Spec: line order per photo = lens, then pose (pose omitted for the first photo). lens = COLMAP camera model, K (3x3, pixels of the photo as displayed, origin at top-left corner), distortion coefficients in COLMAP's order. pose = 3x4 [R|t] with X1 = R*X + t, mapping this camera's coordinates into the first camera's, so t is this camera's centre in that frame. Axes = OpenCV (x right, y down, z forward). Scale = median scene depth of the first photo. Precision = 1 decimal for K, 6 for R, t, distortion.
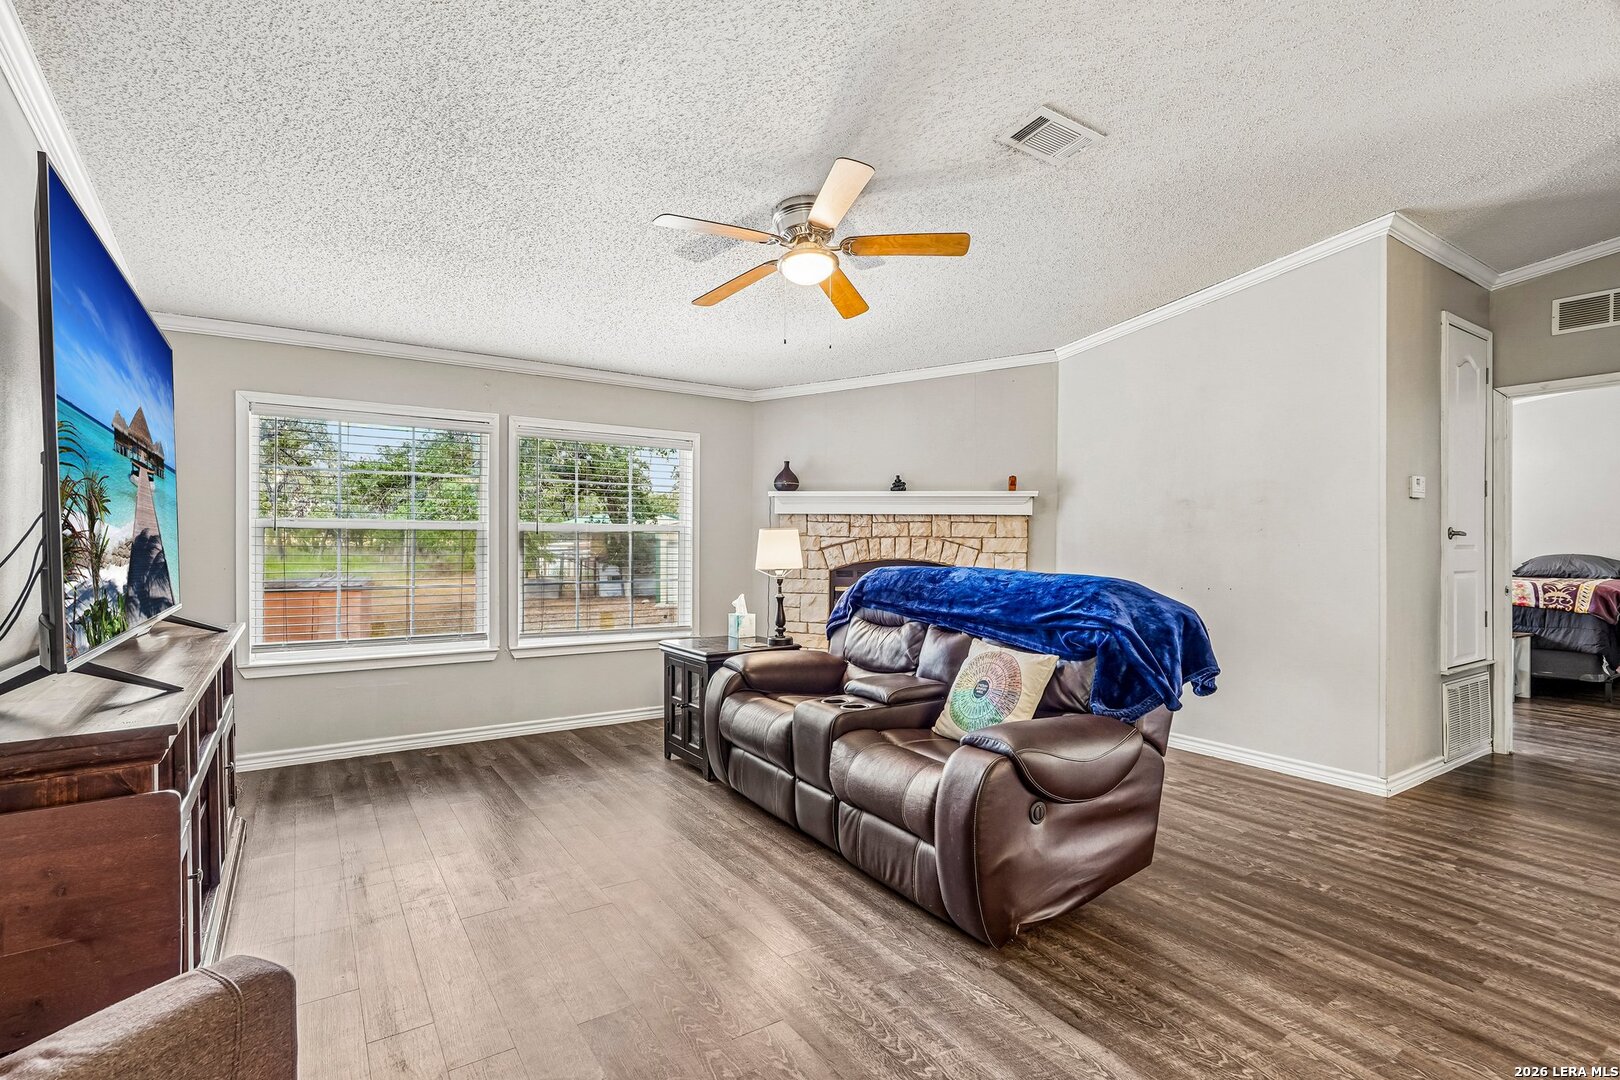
lens RADIAL K [[759.2, 0, 804.3], [0, 759.2, 552.3], [0, 0, 1]] dist [0.000445, 0.000020]
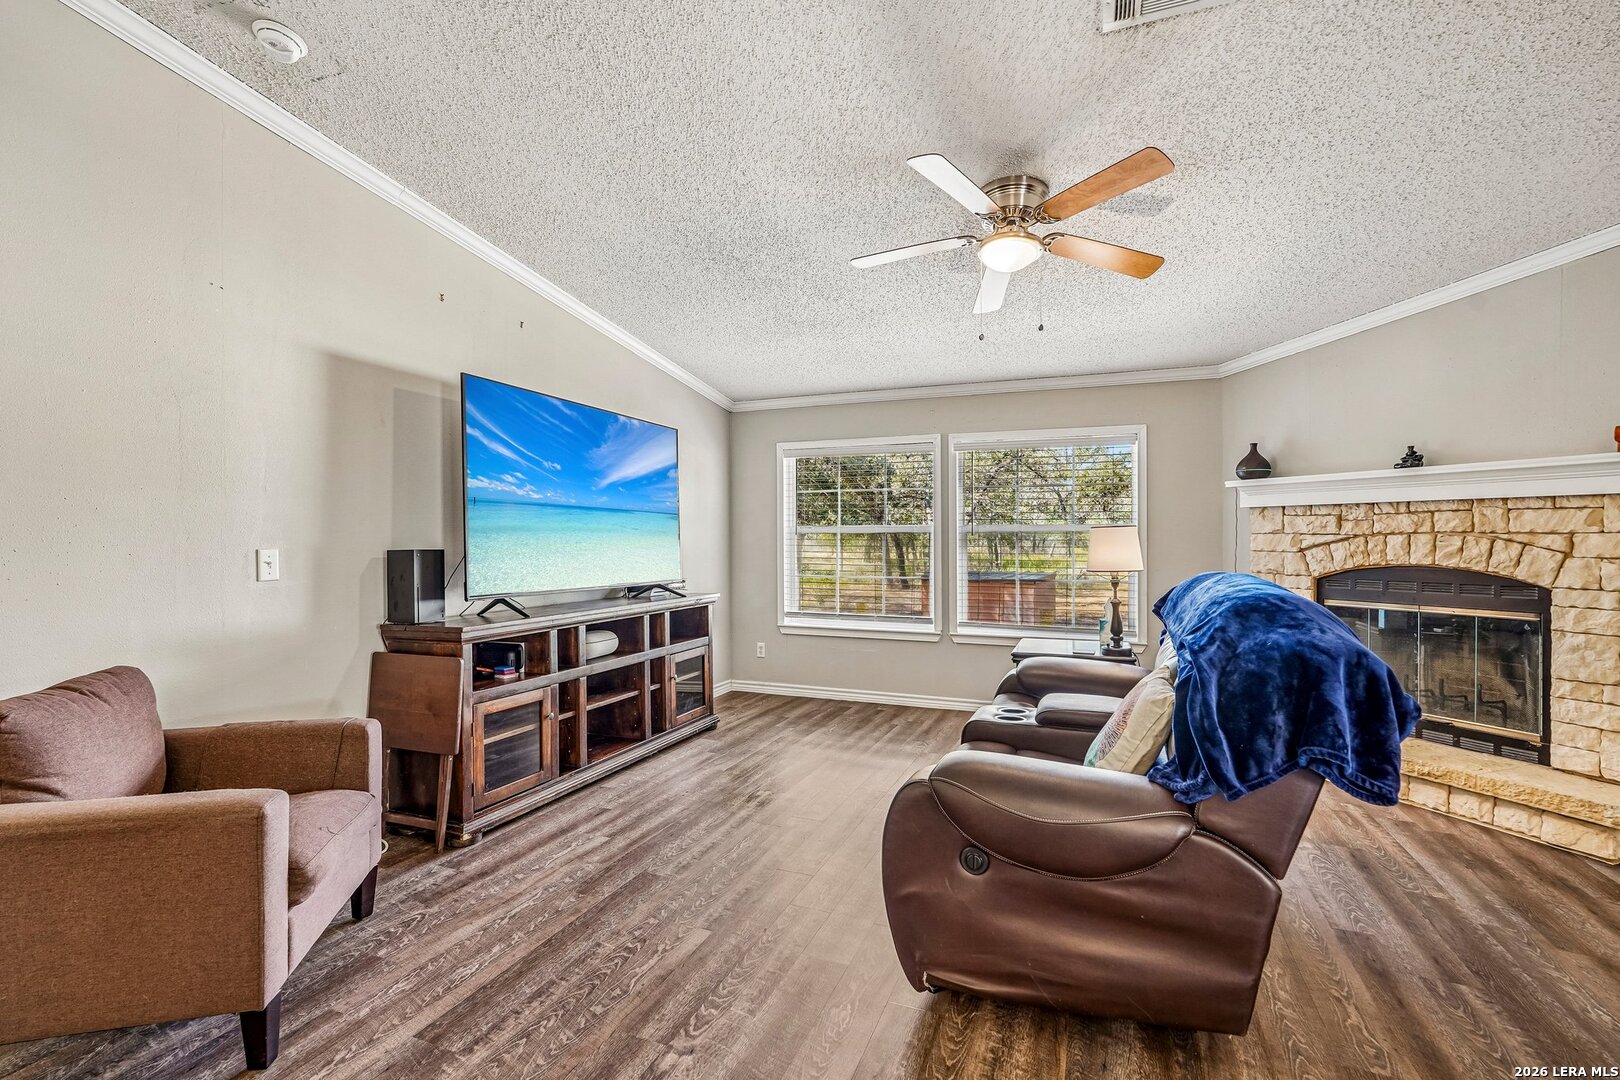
lens RADIAL K [[731.4, 0, 811.8], [0, 731.4, 543.7], [0, 0, 1]] dist [-0.005273, 0.002936]
pose [[0.568629, -0.001682, -0.822593, 0.366500], [-0.011118, 0.999891, -0.009730, 0.001927], [0.822519, 0.014679, 0.568548, 0.163564]]
